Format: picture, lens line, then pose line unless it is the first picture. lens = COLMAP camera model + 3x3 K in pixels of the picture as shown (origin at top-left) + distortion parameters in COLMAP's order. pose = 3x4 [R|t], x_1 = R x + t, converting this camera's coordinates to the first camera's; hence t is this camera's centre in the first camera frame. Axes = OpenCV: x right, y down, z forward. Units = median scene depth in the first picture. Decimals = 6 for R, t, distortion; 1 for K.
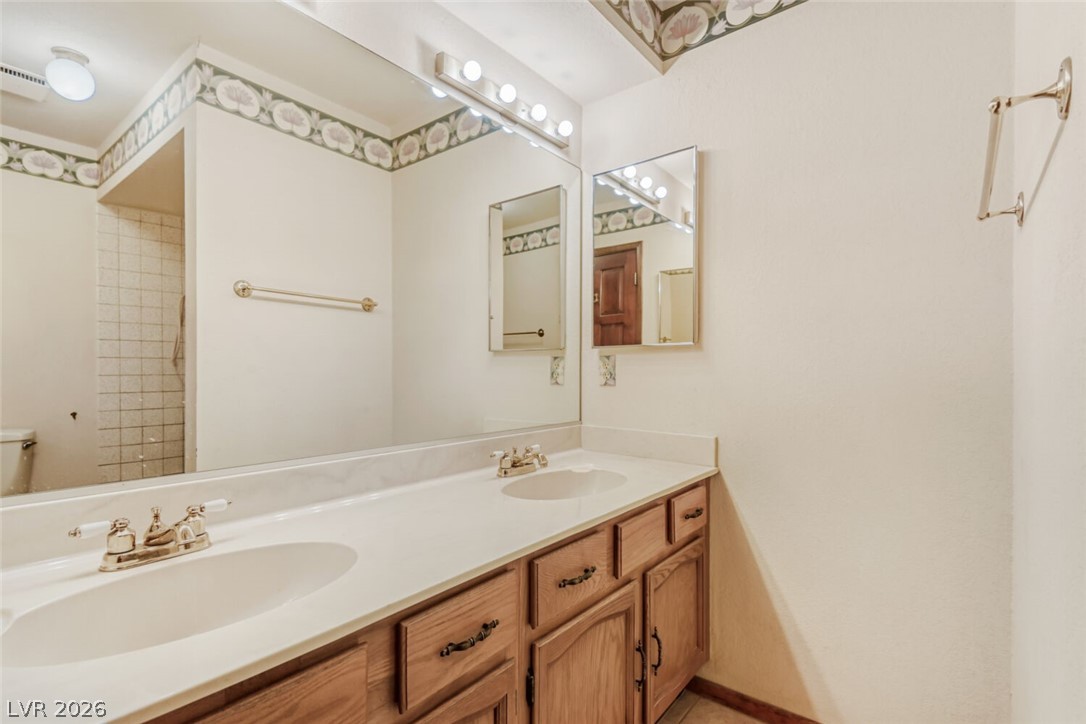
lens RADIAL K [[513.7, 0, 540.1], [0, 513.7, 369.3], [0, 0, 1]] dist [0.033066, -0.012532]
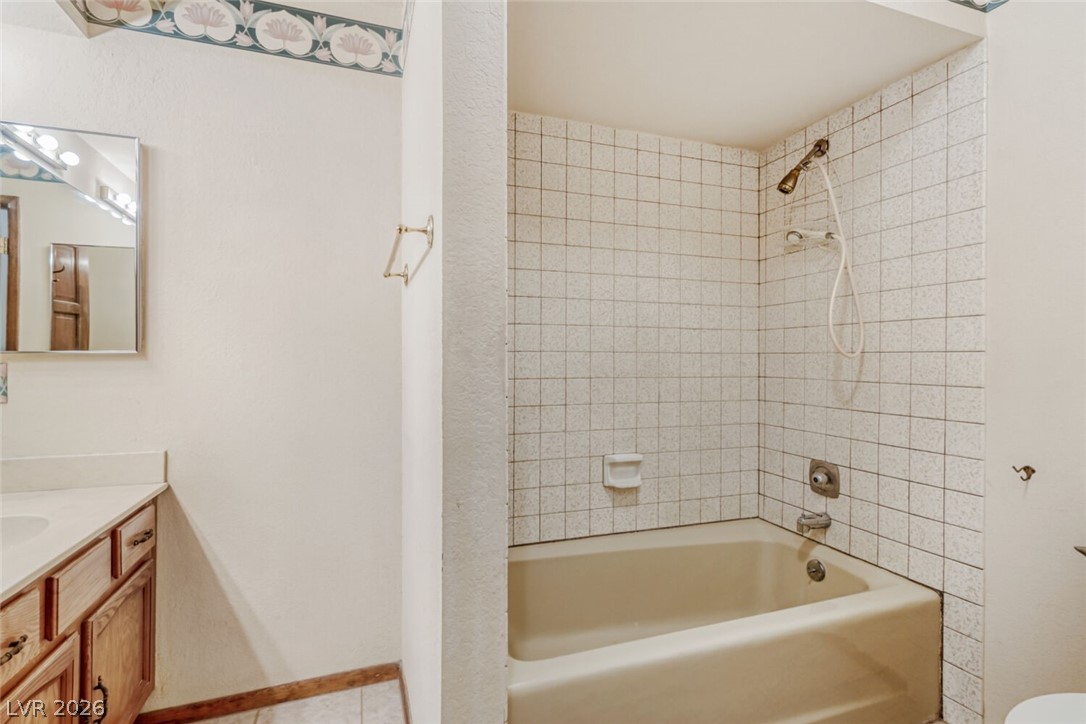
lens RADIAL K [[513.7, 0, 540.1], [0, 513.7, 369.3], [0, 0, 1]] dist [0.033066, -0.012532]
pose [[0.527160, -0.017508, 0.849585, -0.127418], [-0.001208, 0.999771, 0.021352, -0.046857], [-0.849765, -0.012282, 0.527019, -0.103762]]
